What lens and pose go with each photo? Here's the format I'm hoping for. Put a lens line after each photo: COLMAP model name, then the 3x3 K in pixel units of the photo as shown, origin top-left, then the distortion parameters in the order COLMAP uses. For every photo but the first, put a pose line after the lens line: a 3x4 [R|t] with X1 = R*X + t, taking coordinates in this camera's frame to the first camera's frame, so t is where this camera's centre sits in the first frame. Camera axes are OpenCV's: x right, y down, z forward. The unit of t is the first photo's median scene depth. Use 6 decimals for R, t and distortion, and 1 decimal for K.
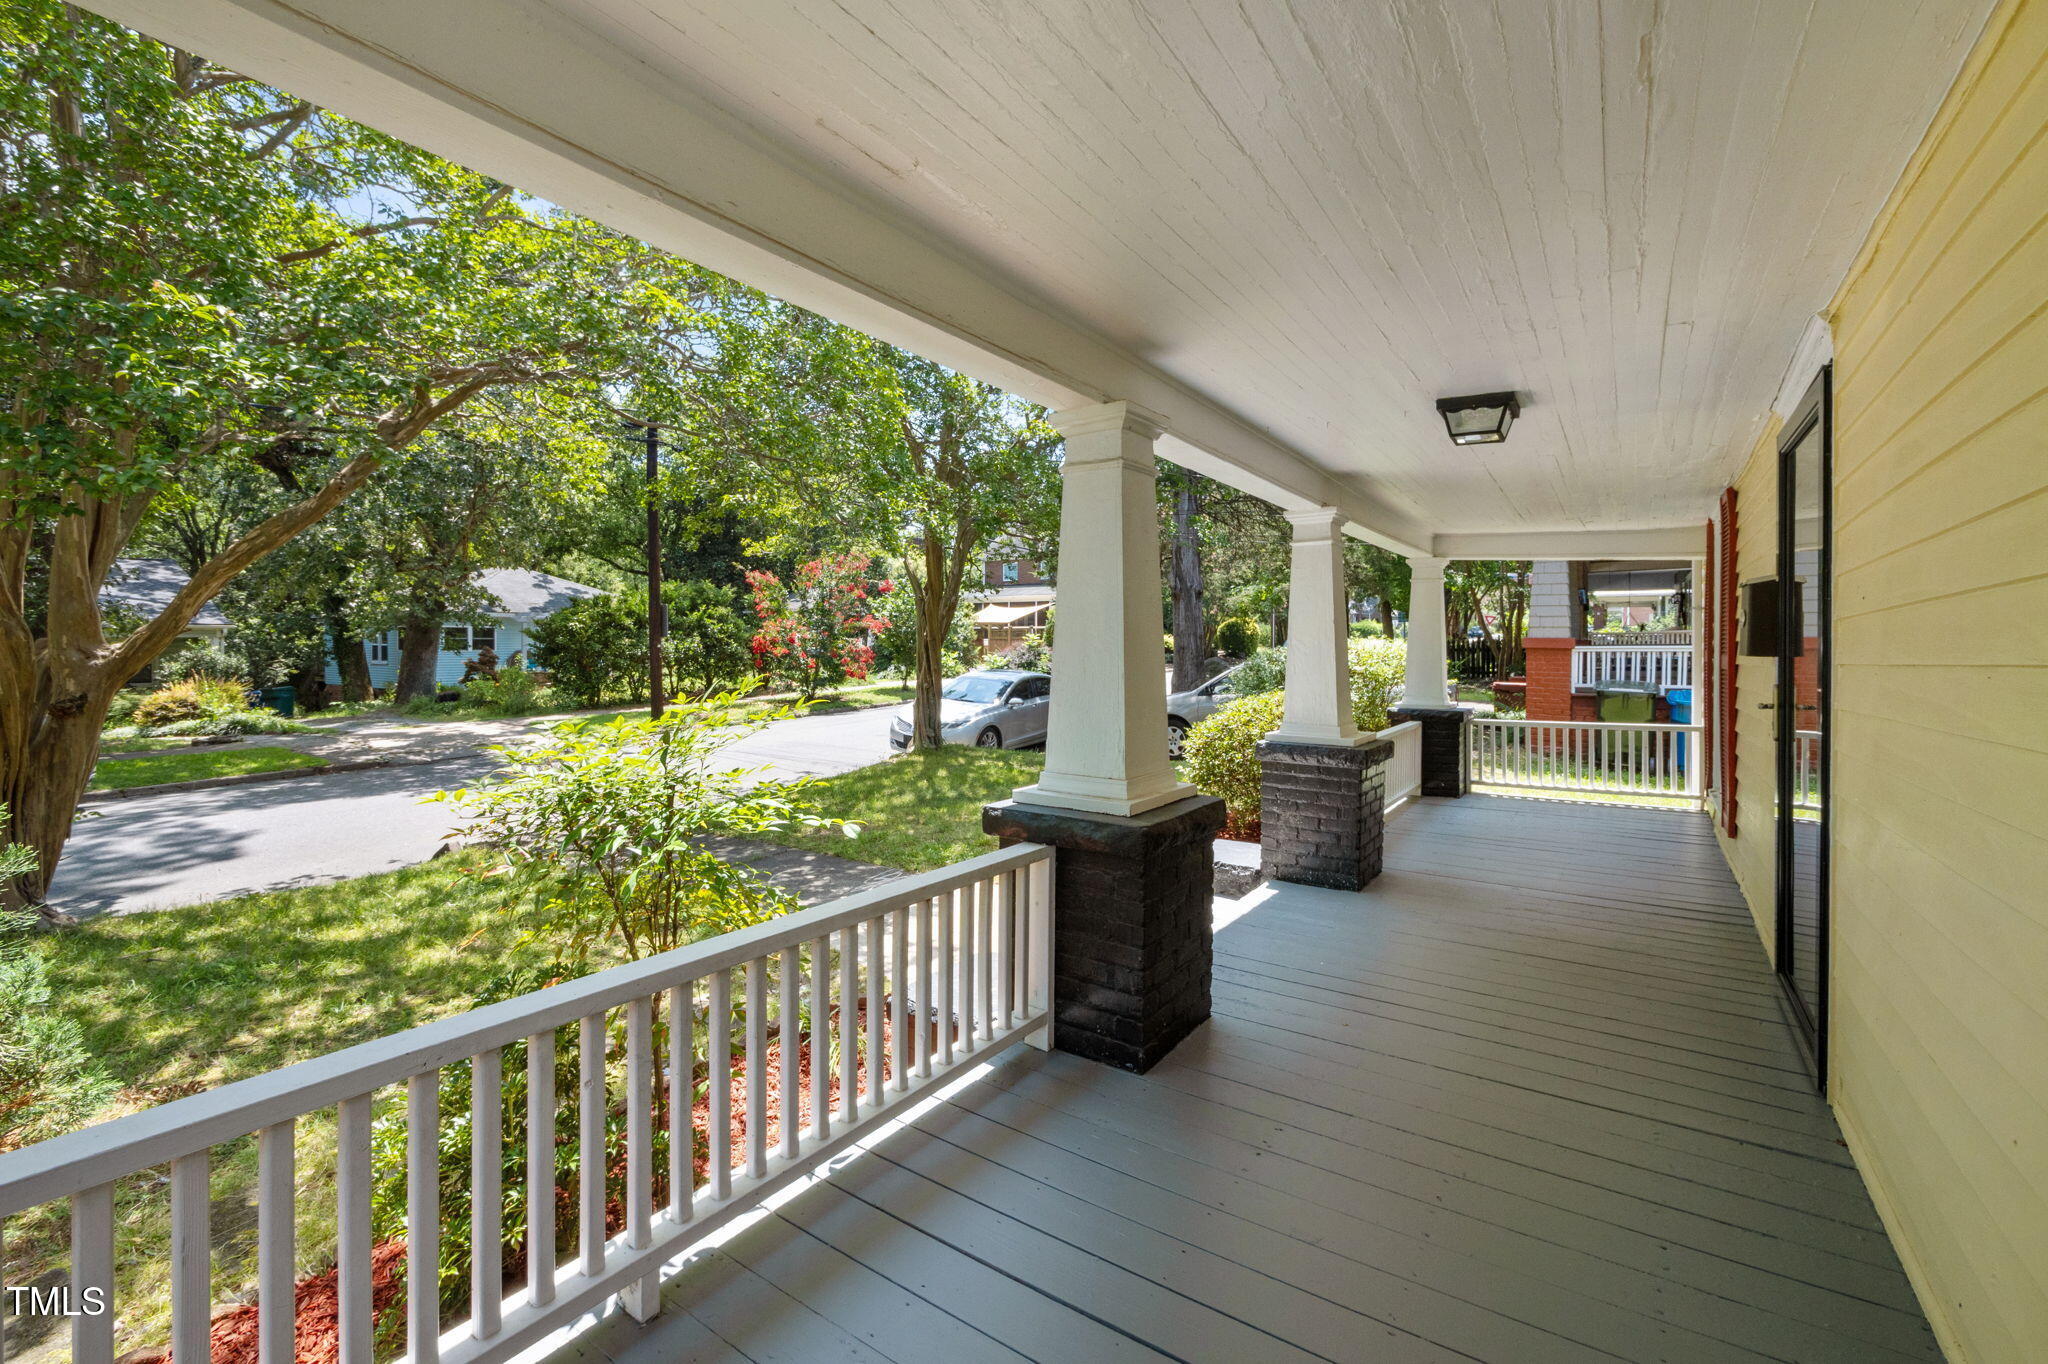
lens RADIAL K [[869.4, 0, 1017.2], [0, 869.4, 665.2], [0, 0, 1]] dist [-0.028346, -0.000644]
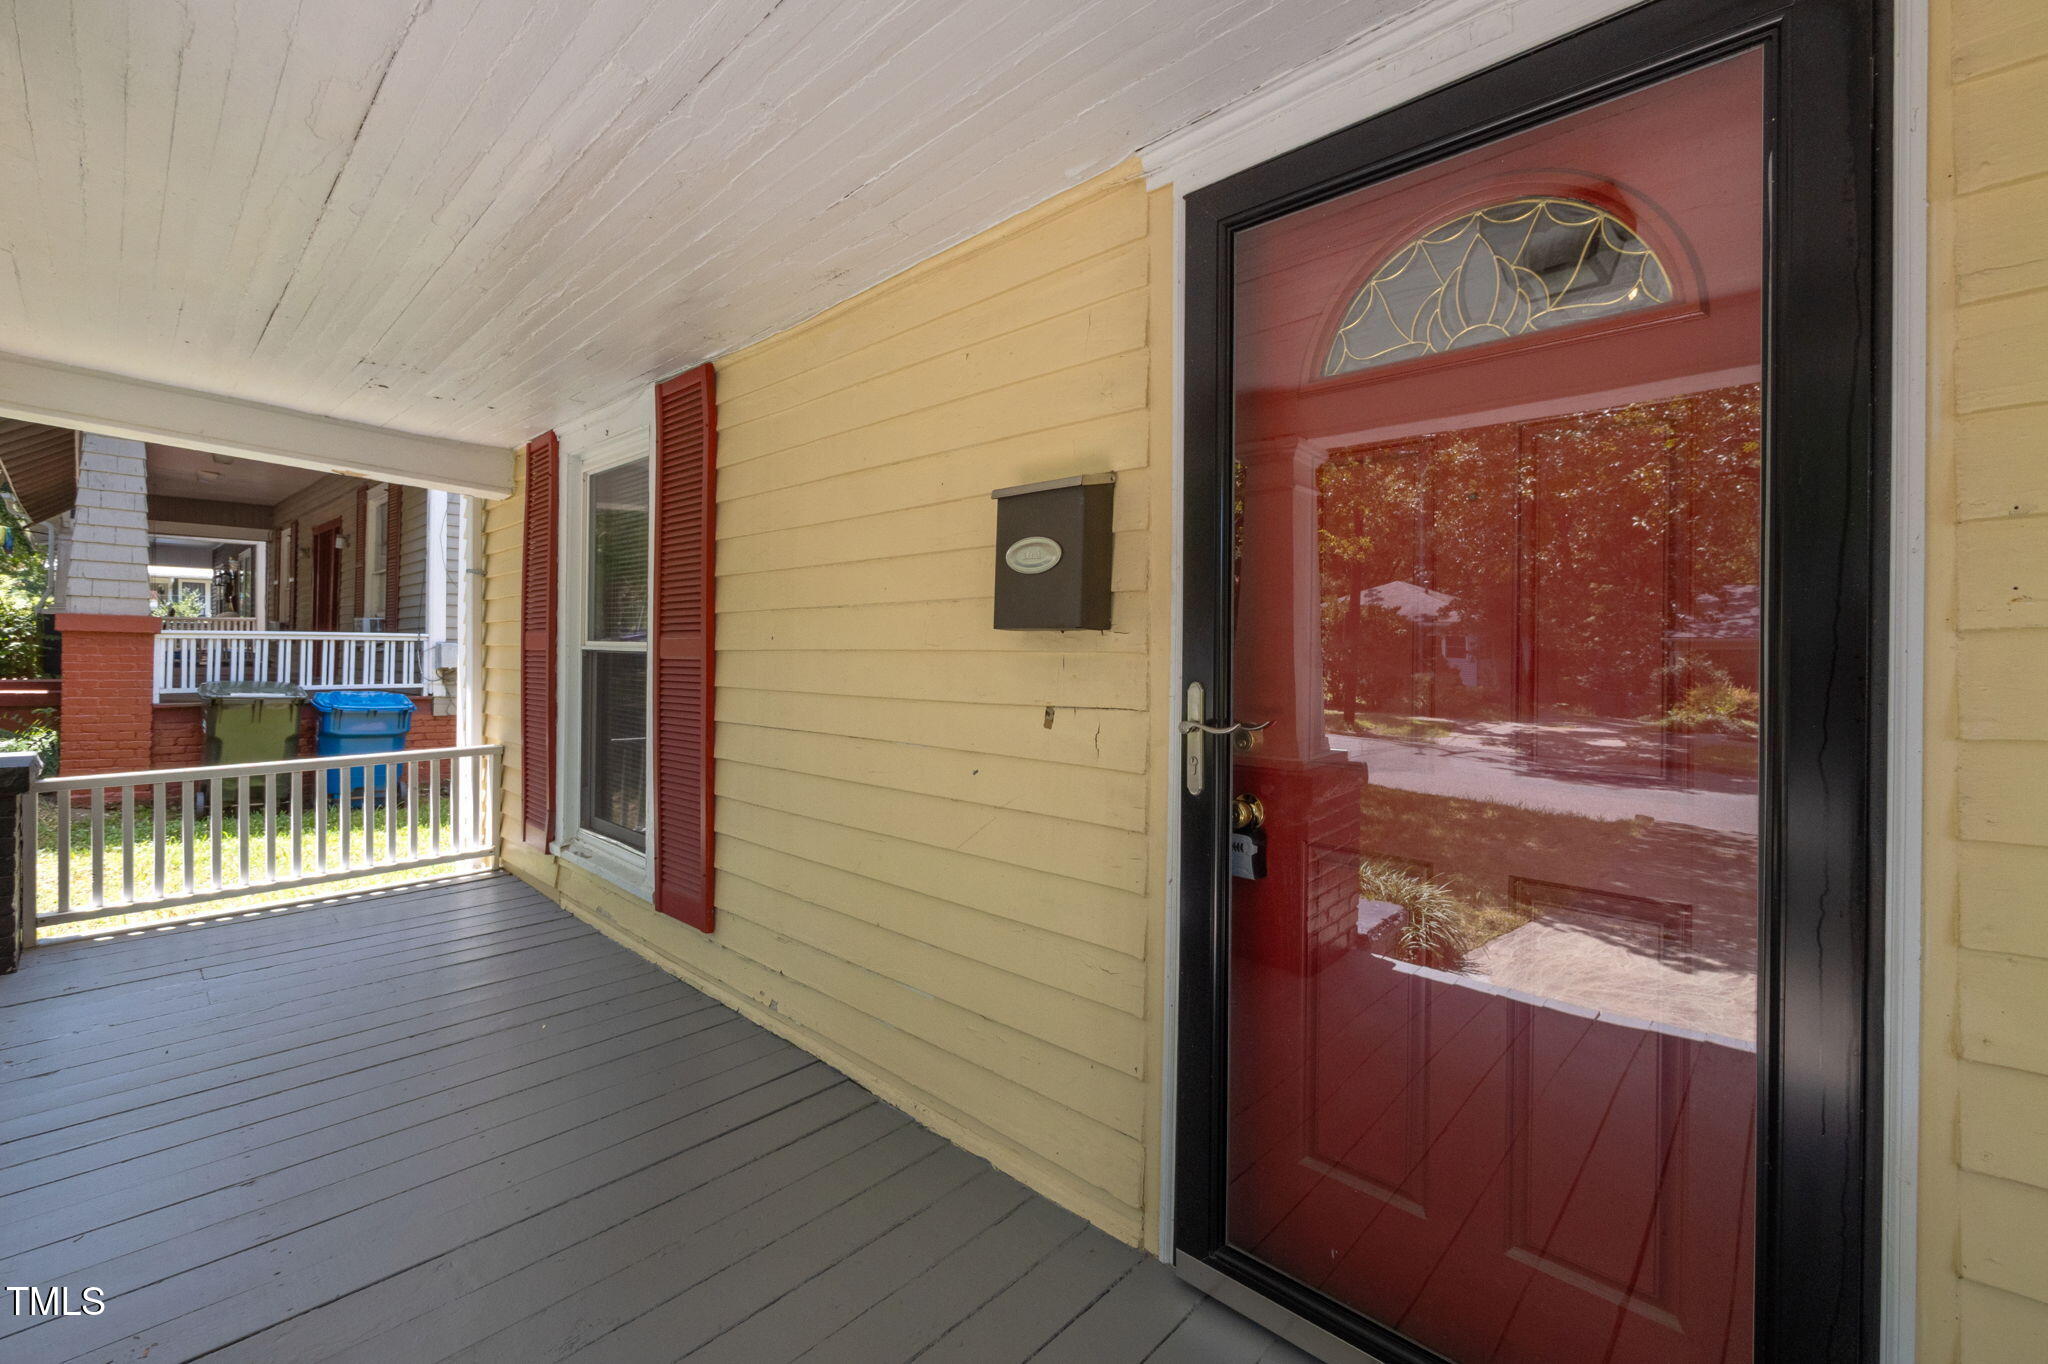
lens RADIAL K [[869.4, 0, 1010.9], [0, 869.4, 667.4], [0, 0, 1]] dist [-0.028346, -0.000644]
pose [[0.135671, -0.018323, 0.990585, 0.116771], [0.008855, 0.999811, 0.017280, 0.000593], [-0.990714, 0.006427, 0.135807, 0.301470]]
